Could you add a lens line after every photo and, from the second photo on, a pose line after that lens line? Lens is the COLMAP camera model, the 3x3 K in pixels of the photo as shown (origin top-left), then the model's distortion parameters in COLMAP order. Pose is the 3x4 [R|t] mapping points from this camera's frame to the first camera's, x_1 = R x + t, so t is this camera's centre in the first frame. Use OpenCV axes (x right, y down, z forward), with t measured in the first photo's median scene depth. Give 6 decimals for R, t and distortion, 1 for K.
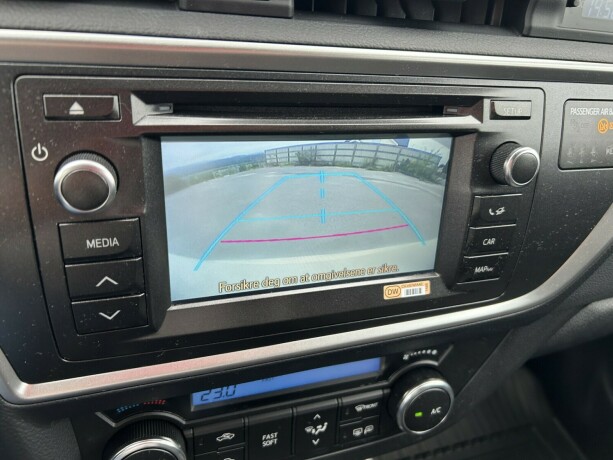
lens RADIAL K [[456.3, 0, 303.1], [0, 456.3, 228.6], [0, 0, 1]] dist [0.037842, -0.051181]
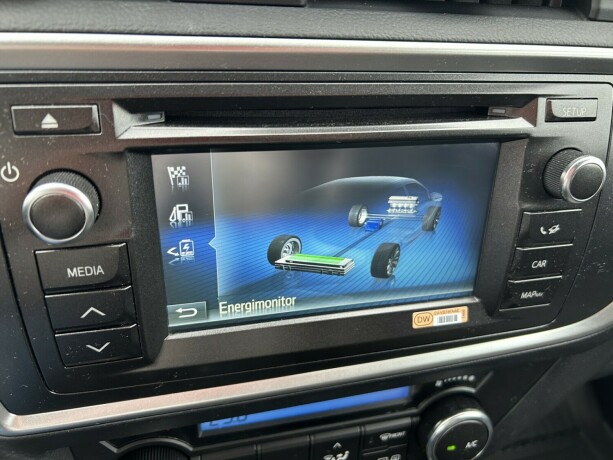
lens RADIAL K [[456.3, 0, 306.4], [0, 456.3, 225.2], [0, 0, 1]] dist [0.037842, -0.051181]
pose [[0.996312, 0.016340, -0.084231, 0.048813], [-0.013010, 0.999118, 0.039930, -0.079075], [0.084809, -0.038687, 0.995646, 0.126832]]
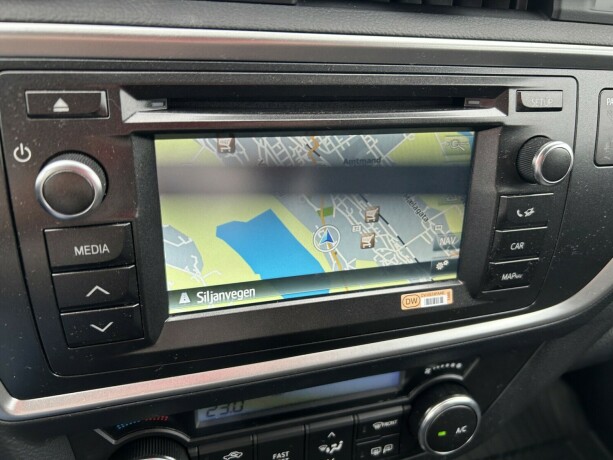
lens RADIAL K [[456.3, 0, 305.0], [0, 456.3, 225.9], [0, 0, 1]] dist [0.037842, -0.051181]
pose [[0.998699, -0.007309, -0.050463, 0.033416], [0.006522, 0.999855, -0.015749, 0.000374], [0.050571, 0.015399, 0.998602, 0.074383]]
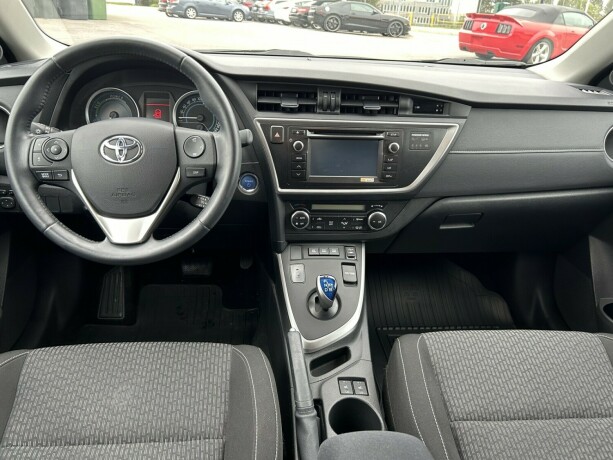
lens RADIAL K [[456.3, 0, 306.6], [0, 456.3, 233.6], [0, 0, 1]] dist [0.037842, -0.051181]
pose [[0.973676, 0.058440, -0.220317, 0.666419], [-0.073491, 0.995445, -0.060739, 0.949483], [0.215763, 0.075331, 0.973535, -3.153312]]
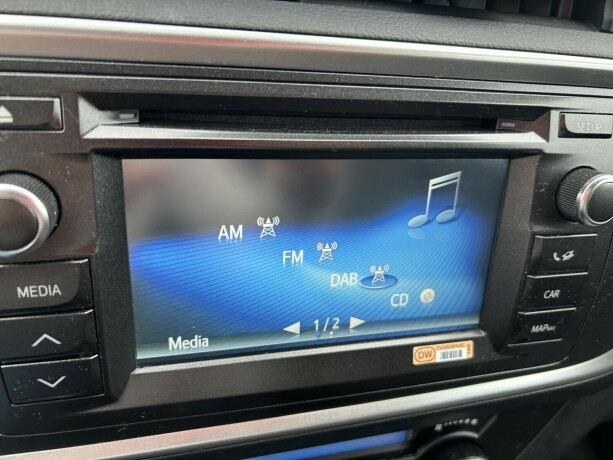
lens RADIAL K [[456.3, 0, 302.1], [0, 456.3, 231.7], [0, 0, 1]] dist [0.037842, -0.051181]
pose [[0.997438, 0.028085, -0.065794, 0.035891], [-0.029781, 0.999245, -0.024941, -0.049114], [0.065044, 0.026836, 0.997521, 0.214625]]
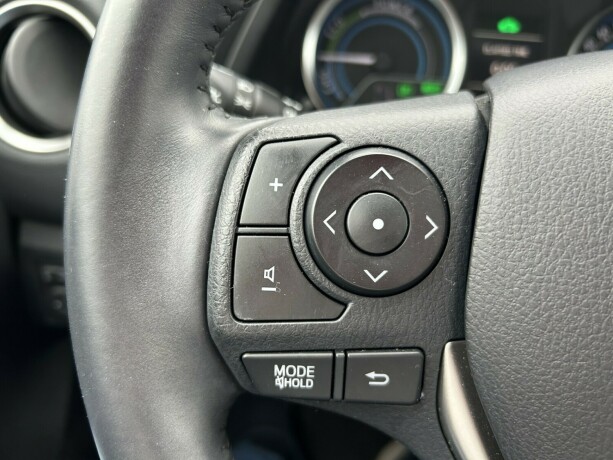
lens RADIAL K [[456.3, 0, 301.5], [0, 456.3, 231.2], [0, 0, 1]] dist [0.037842, -0.051181]
pose [[0.938347, 0.140016, -0.316070, -1.804422], [-0.156613, 0.987274, -0.027599, 0.307614], [0.308184, 0.075398, 0.948334, -0.845186]]
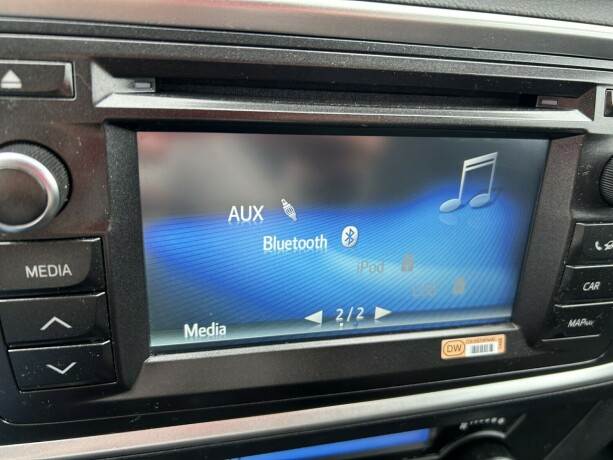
lens RADIAL K [[456.3, 0, 303.6], [0, 456.3, 233.3], [0, 0, 1]] dist [0.037842, -0.051181]
pose [[0.995175, 0.040697, -0.089273, 0.015764], [-0.042248, 0.998986, -0.015552, -0.026612], [0.088549, 0.019248, 0.995886, 0.258859]]
